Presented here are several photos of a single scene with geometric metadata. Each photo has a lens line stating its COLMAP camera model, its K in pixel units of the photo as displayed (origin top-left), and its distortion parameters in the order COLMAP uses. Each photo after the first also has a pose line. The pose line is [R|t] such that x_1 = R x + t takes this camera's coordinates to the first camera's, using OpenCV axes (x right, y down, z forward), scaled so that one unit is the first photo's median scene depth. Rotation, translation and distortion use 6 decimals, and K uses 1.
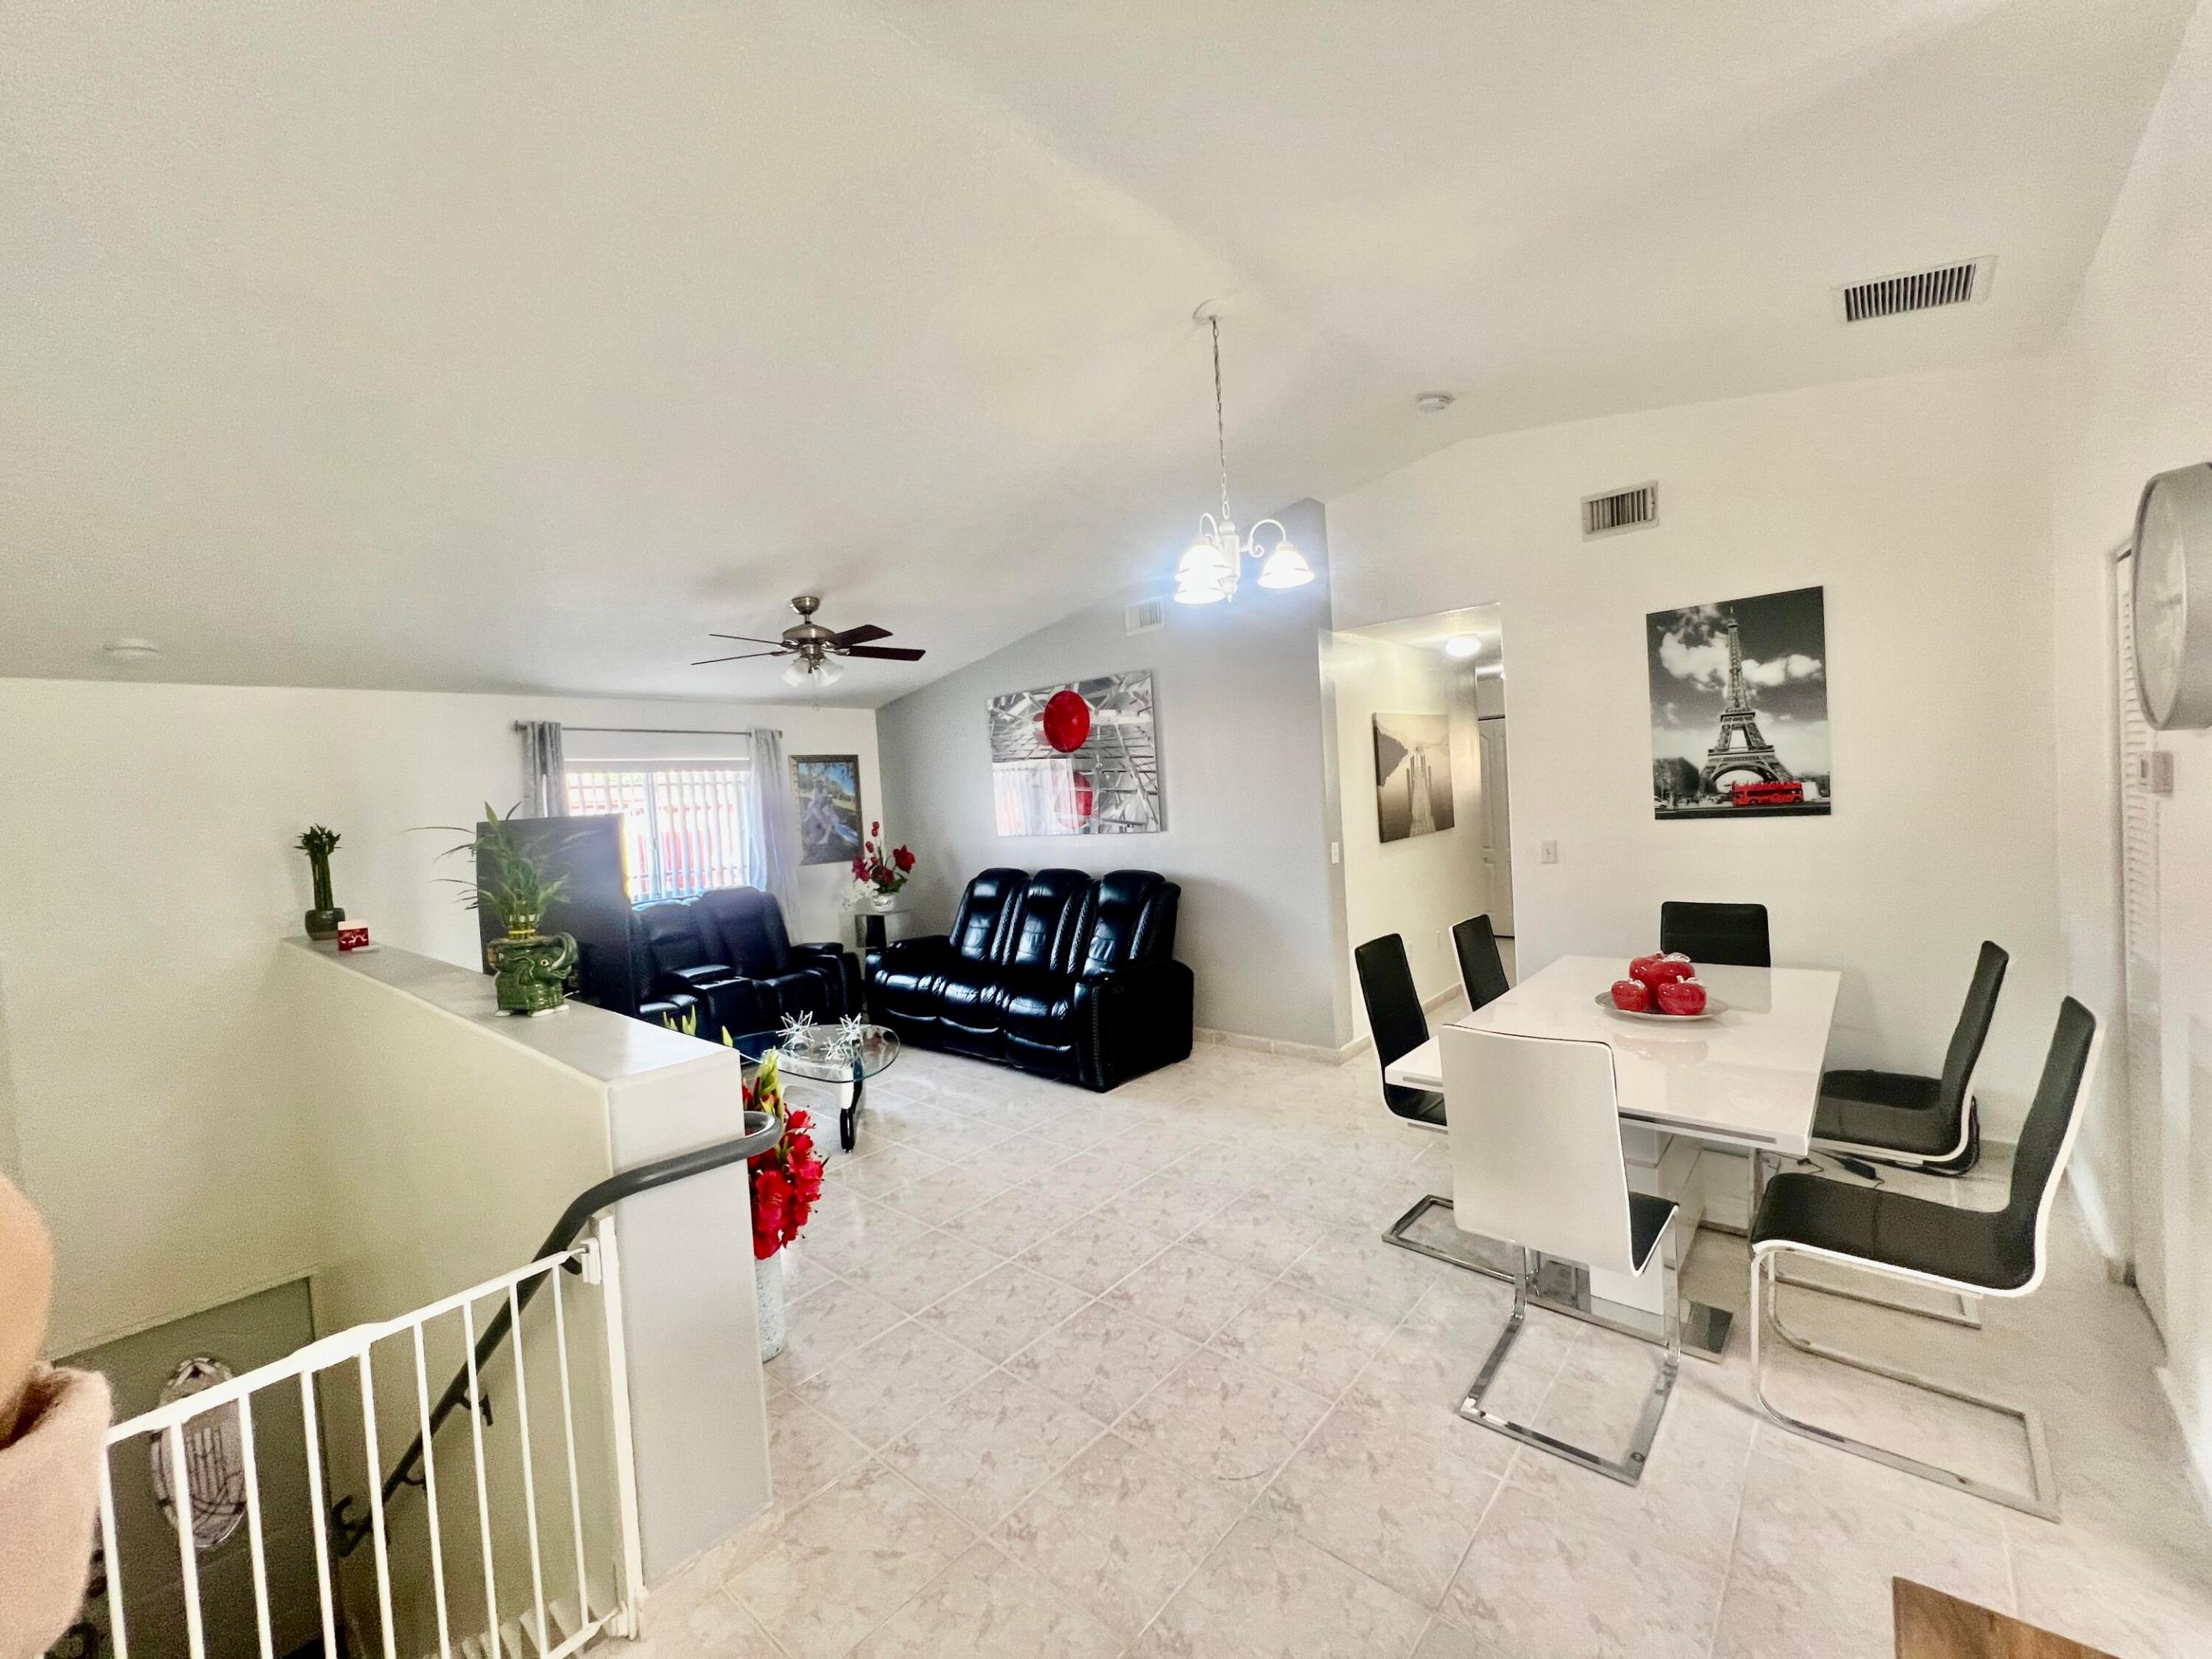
lens RADIAL K [[885.9, 0, 1104.3], [0, 885.9, 830.9], [0, 0, 1]] dist [-0.001046, -0.000242]
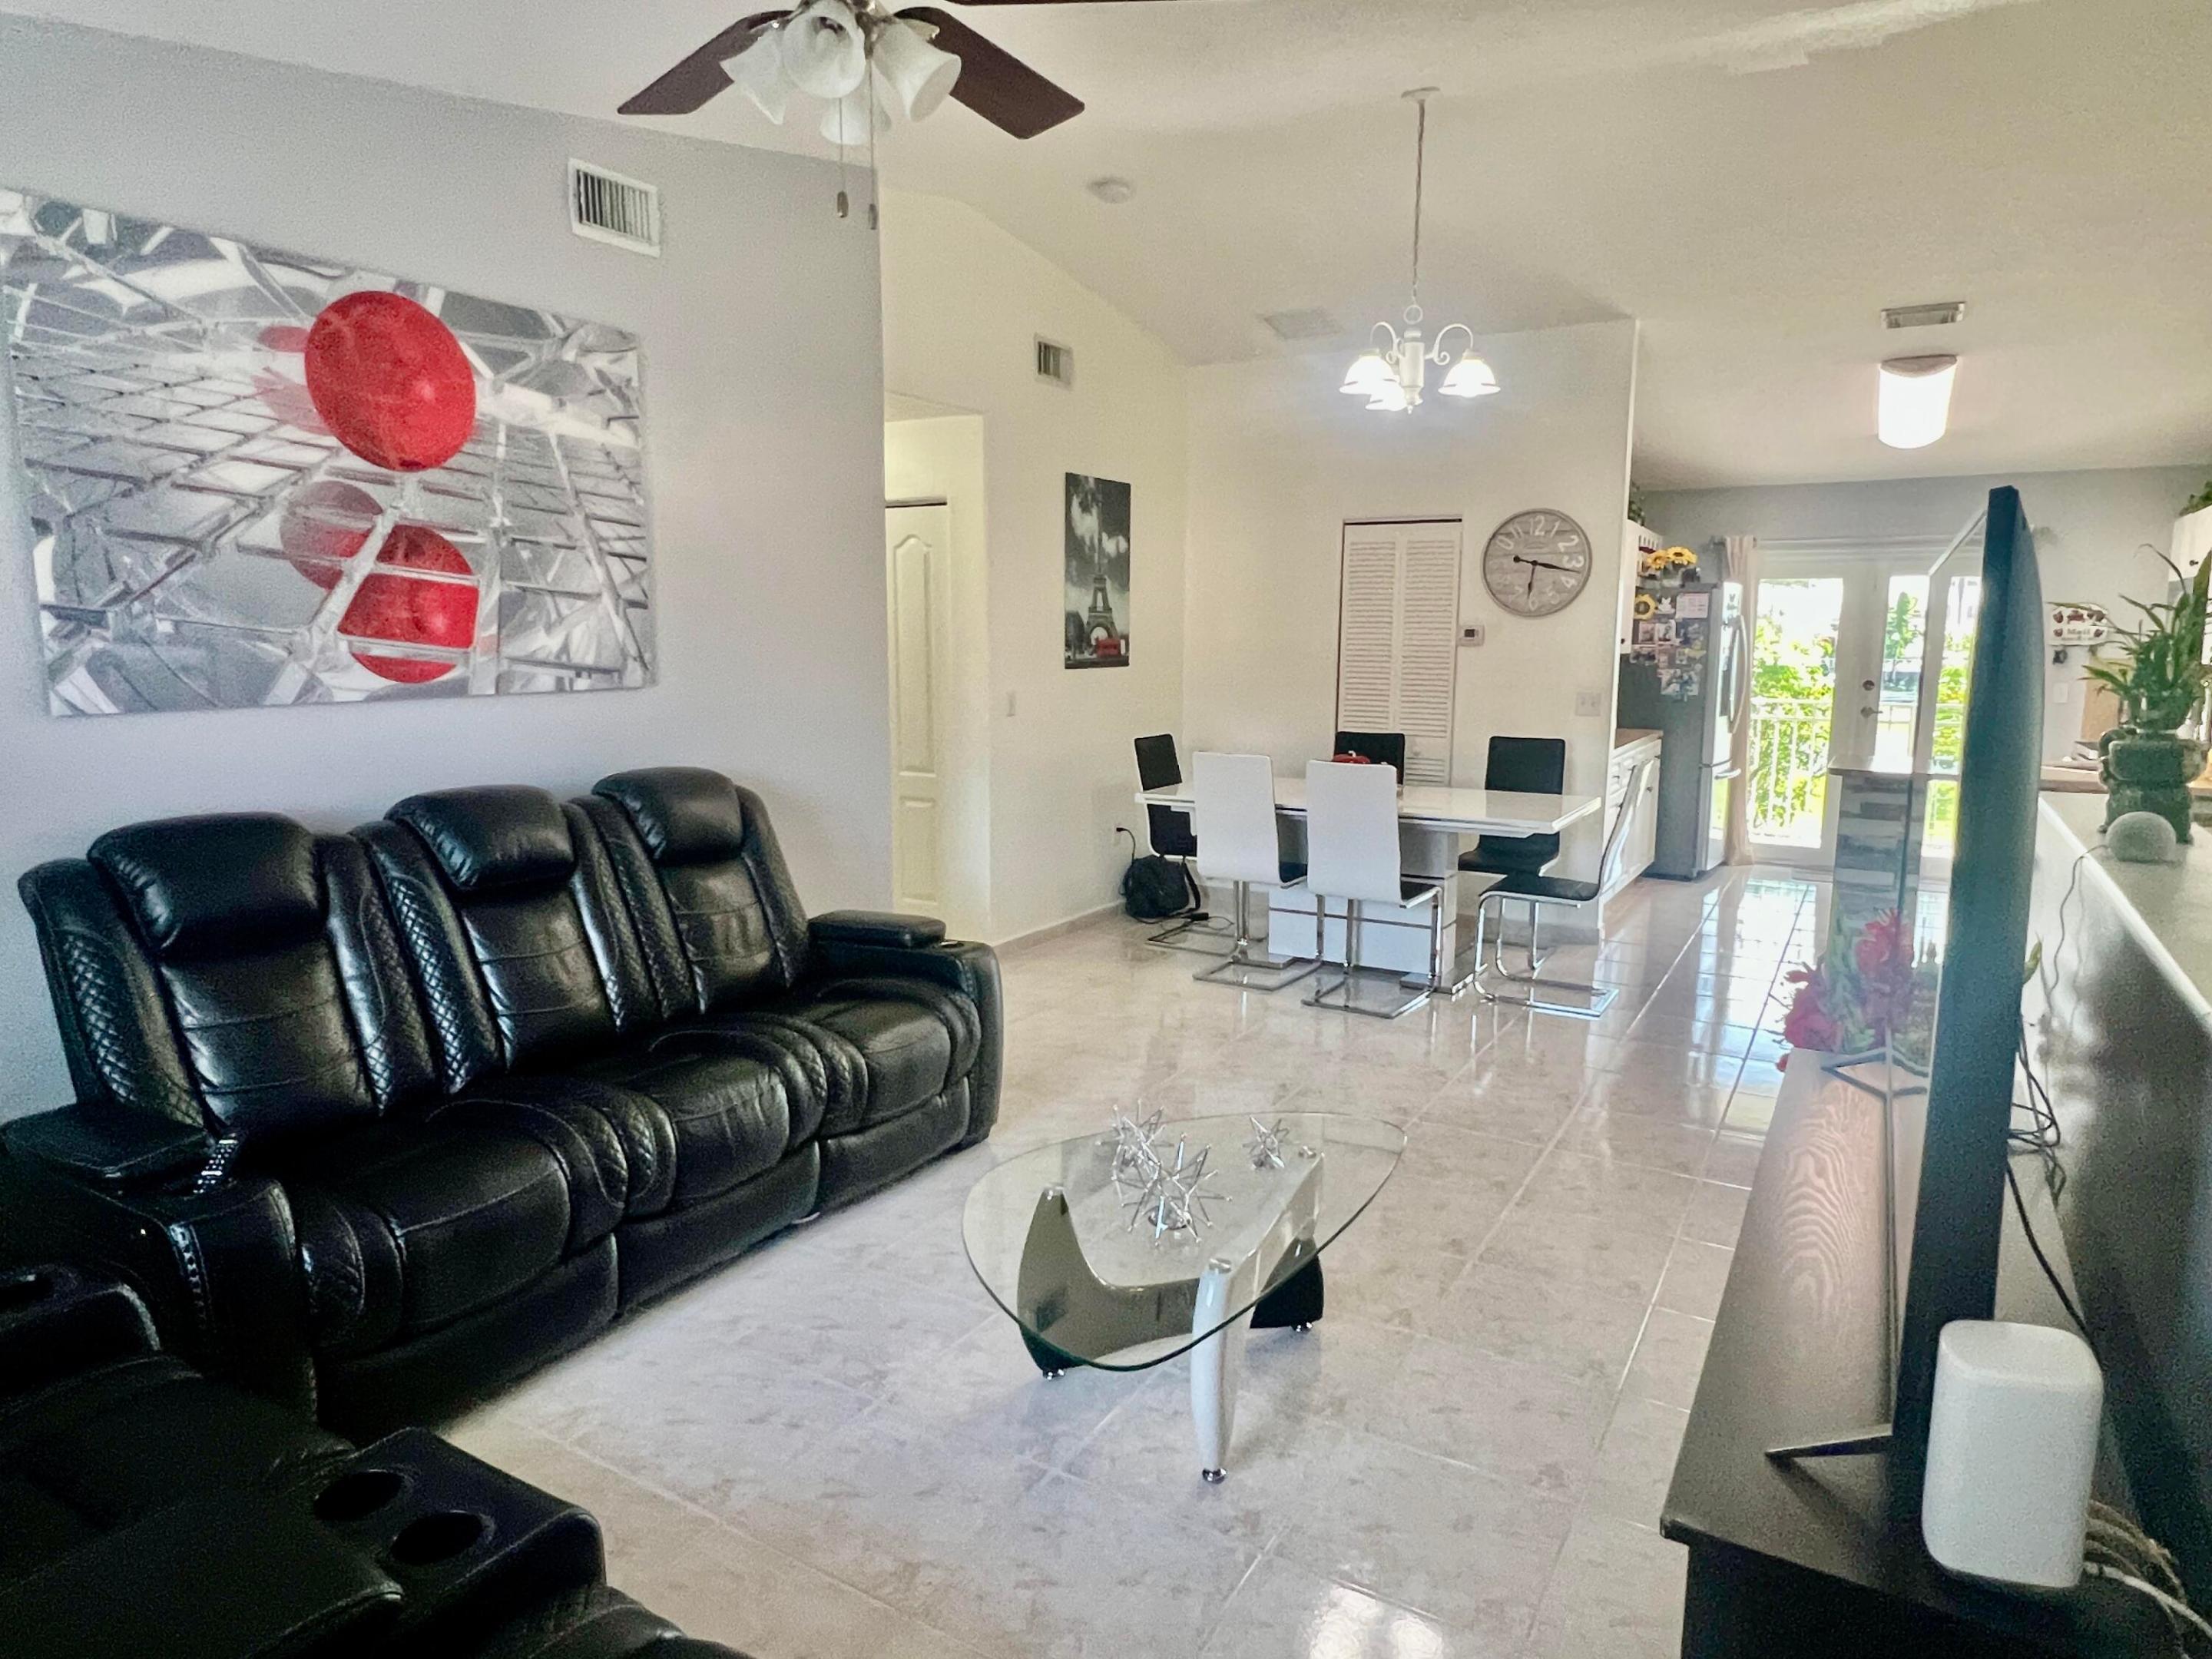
lens RADIAL K [[1337.0, 0, 1096.6], [0, 1337.0, 819.7], [0, 0, 1]] dist [-0.001276, -0.002781]
pose [[-0.181093, -0.077452, 0.980411, -0.953079], [0.046817, 0.995085, 0.087259, 0.028280], [-0.982351, 0.061702, -0.176577, 1.233534]]
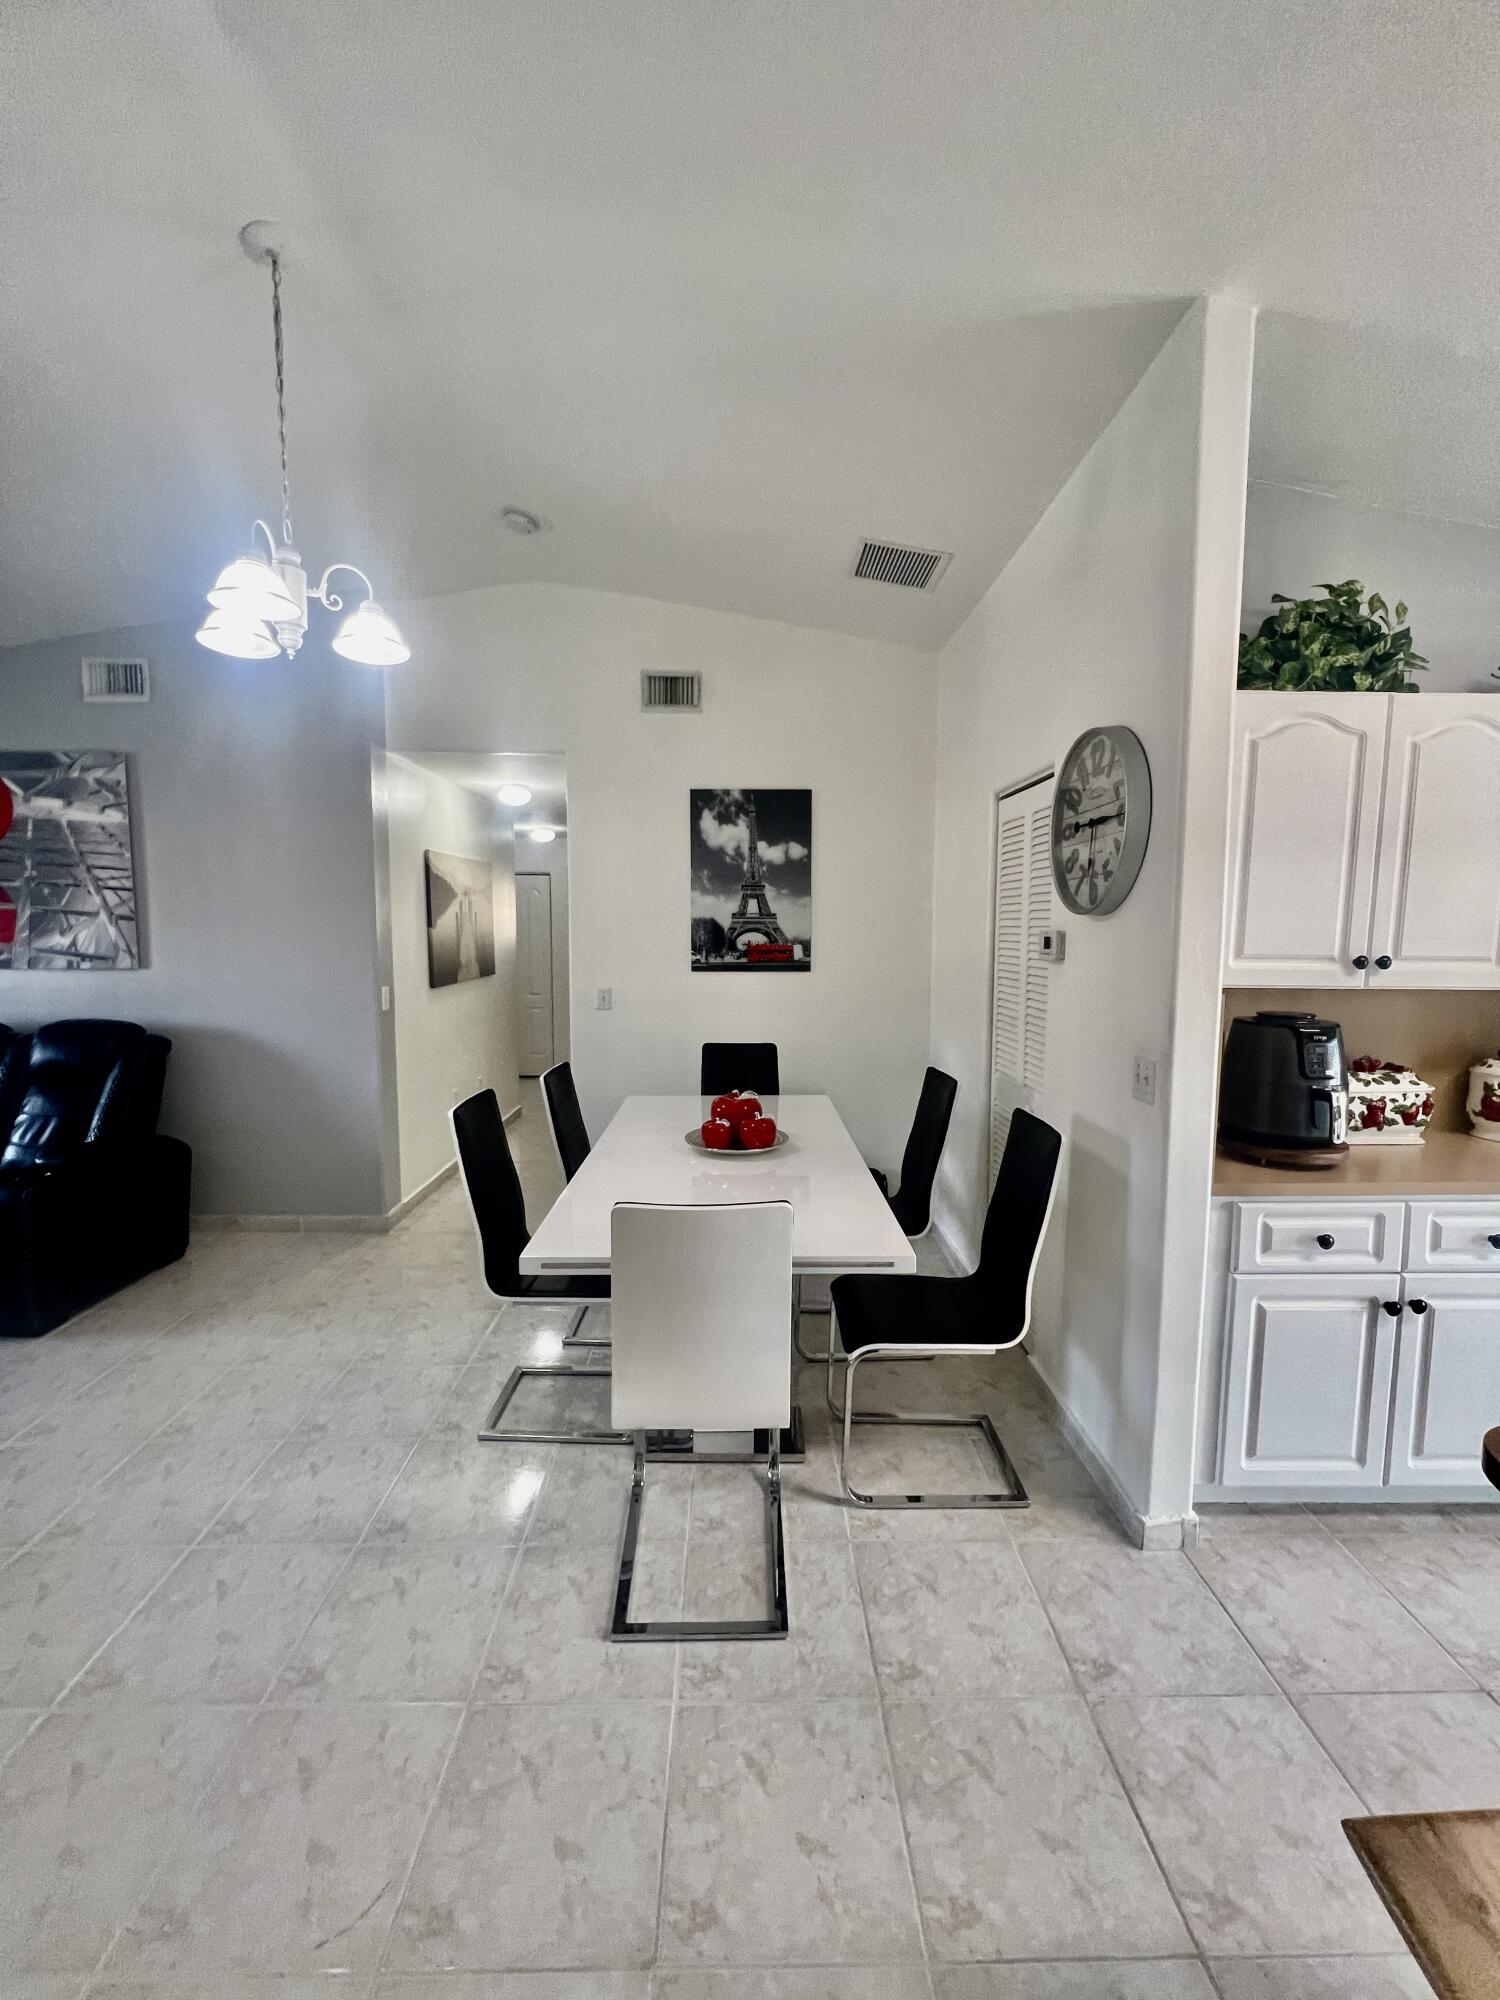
lens RADIAL K [[801.0, 0, 749.6], [0, 801.0, 997.9], [0, 0, 1]] dist [-0.001046, -0.000242]
pose [[0.736848, 0.007450, 0.676017, -0.020356], [-0.023154, 0.999631, 0.014221, 0.005271], [-0.675662, -0.026131, 0.736749, 0.183150]]
